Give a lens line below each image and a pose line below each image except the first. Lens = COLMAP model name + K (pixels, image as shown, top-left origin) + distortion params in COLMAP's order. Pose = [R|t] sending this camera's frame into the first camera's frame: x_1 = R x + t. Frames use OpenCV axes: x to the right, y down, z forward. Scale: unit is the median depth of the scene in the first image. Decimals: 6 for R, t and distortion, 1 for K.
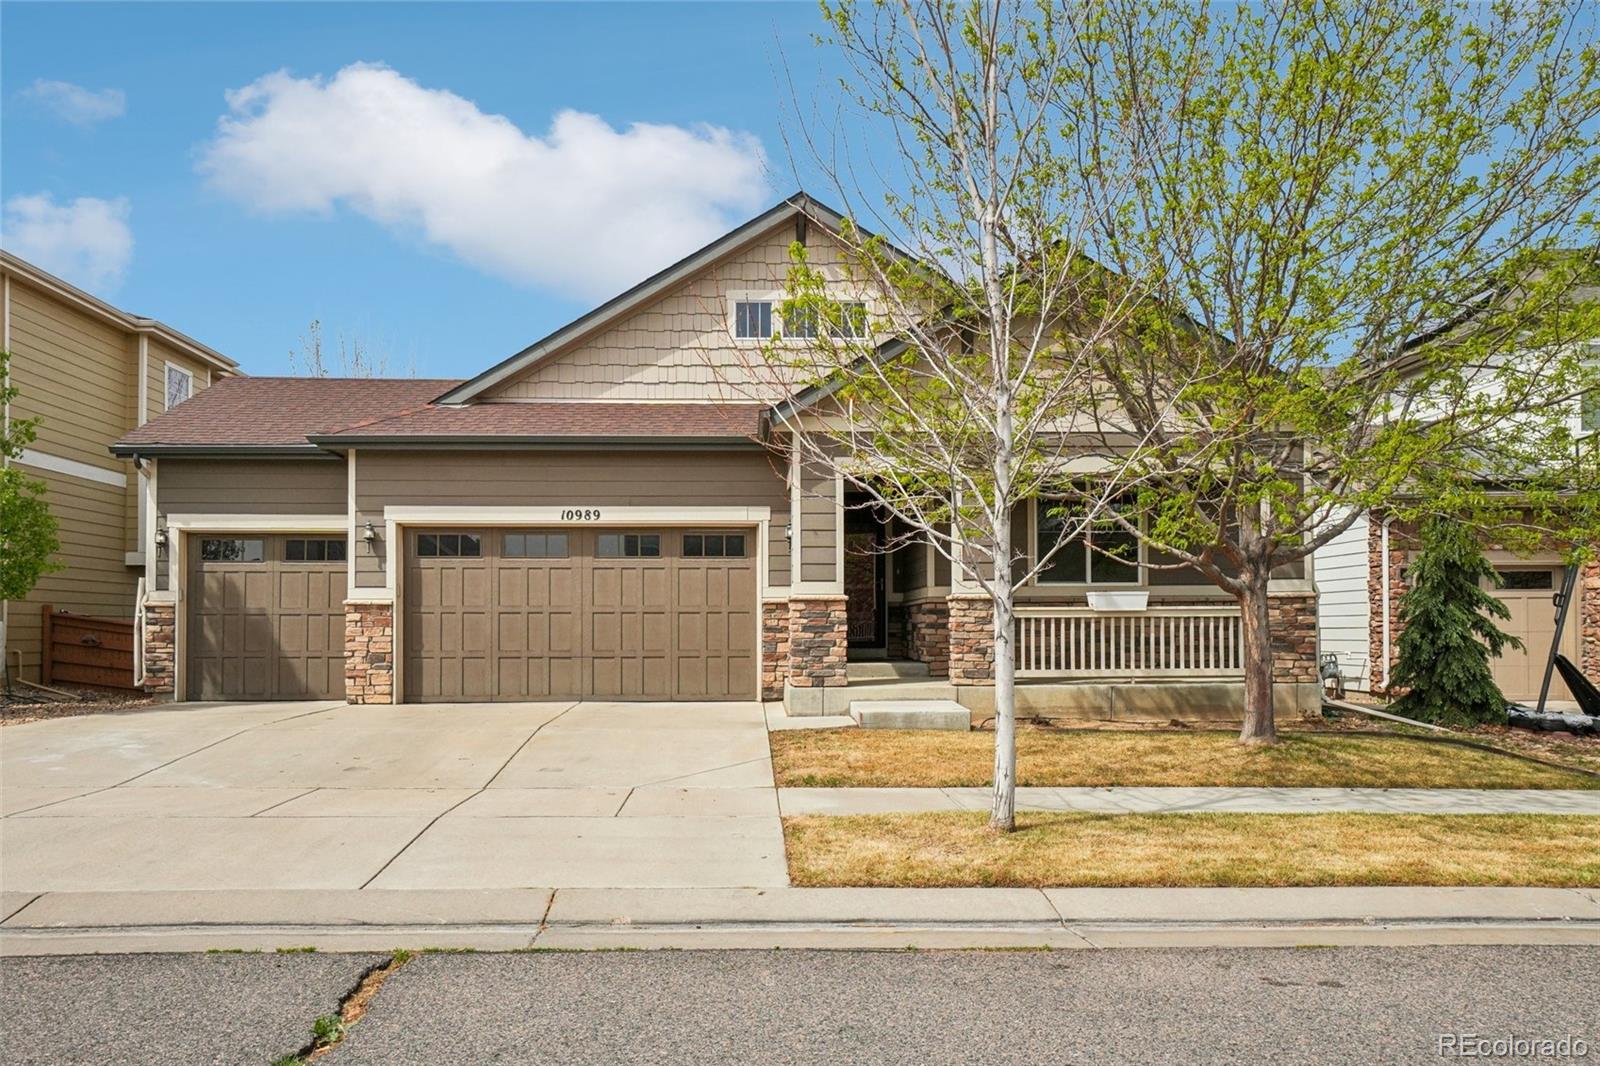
lens RADIAL K [[1131.9, 0, 787.9], [0, 1131.9, 593.0], [0, 0, 1]] dist [0.040259, -0.000770]
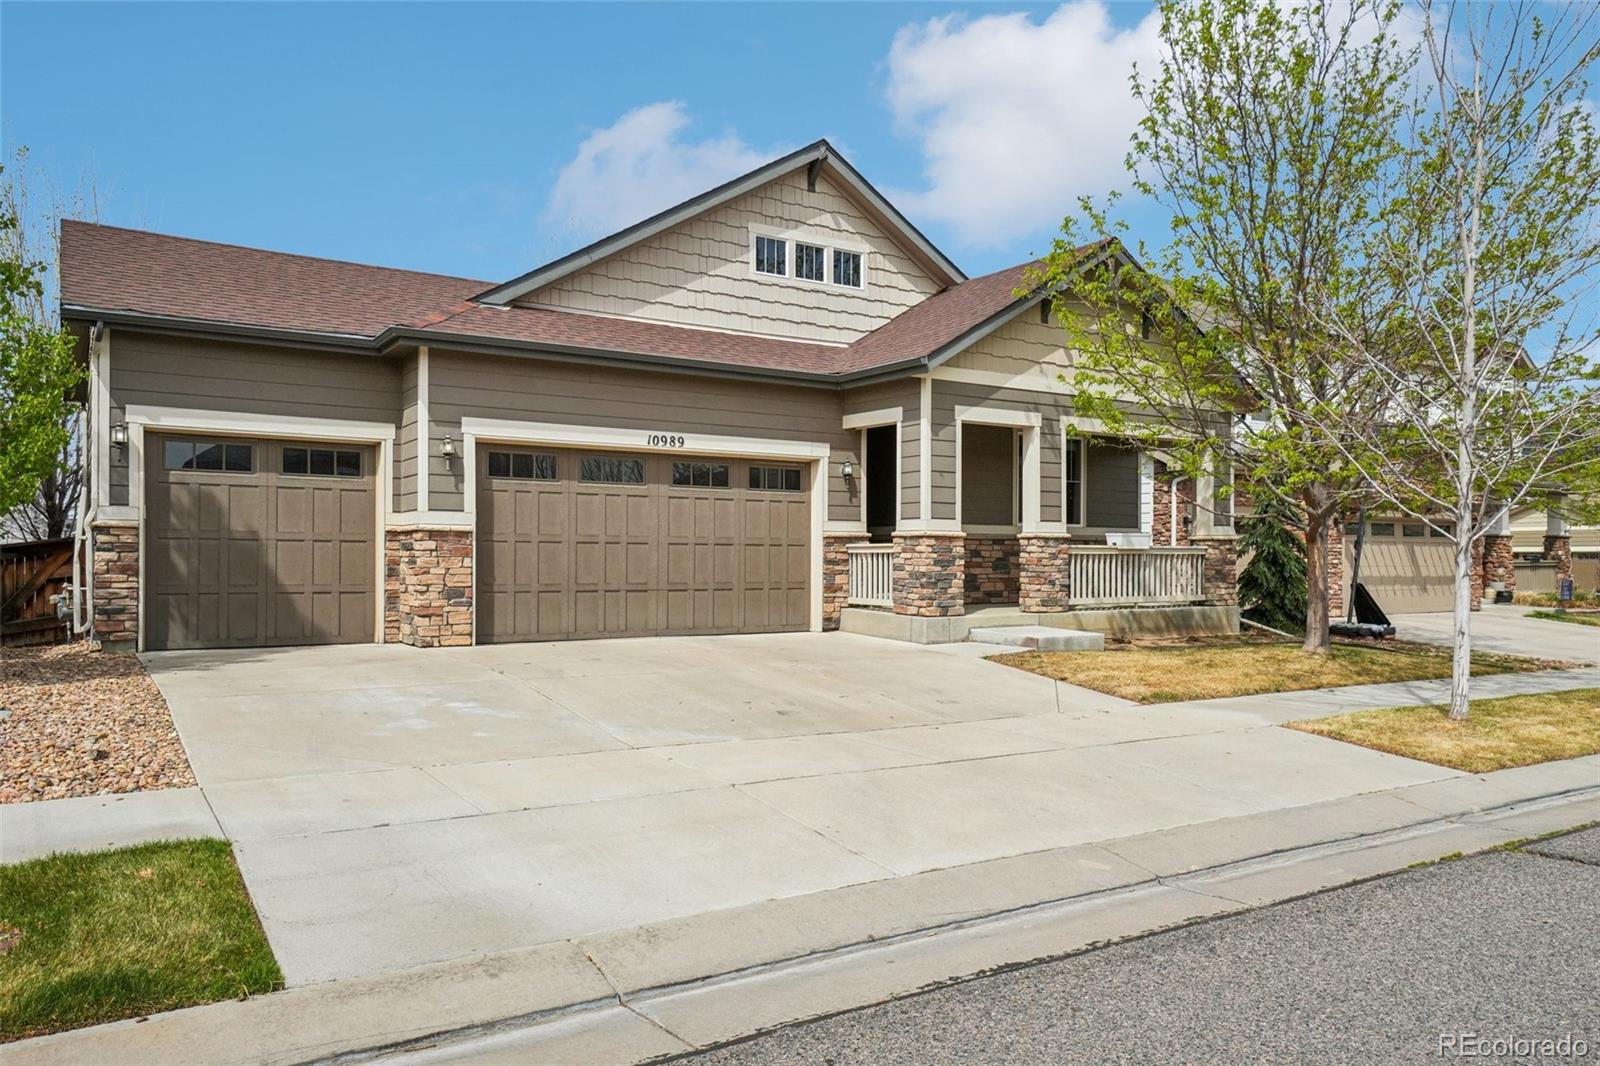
lens RADIAL K [[1131.9, 0, 802.3], [0, 1131.9, 537.7], [0, 0, 1]] dist [0.040259, -0.000770]
pose [[0.857042, 0.016757, 0.514974, -0.568106], [-0.023831, 0.999691, 0.007130, 0.002920], [-0.514695, -0.018383, 0.857176, 0.123567]]
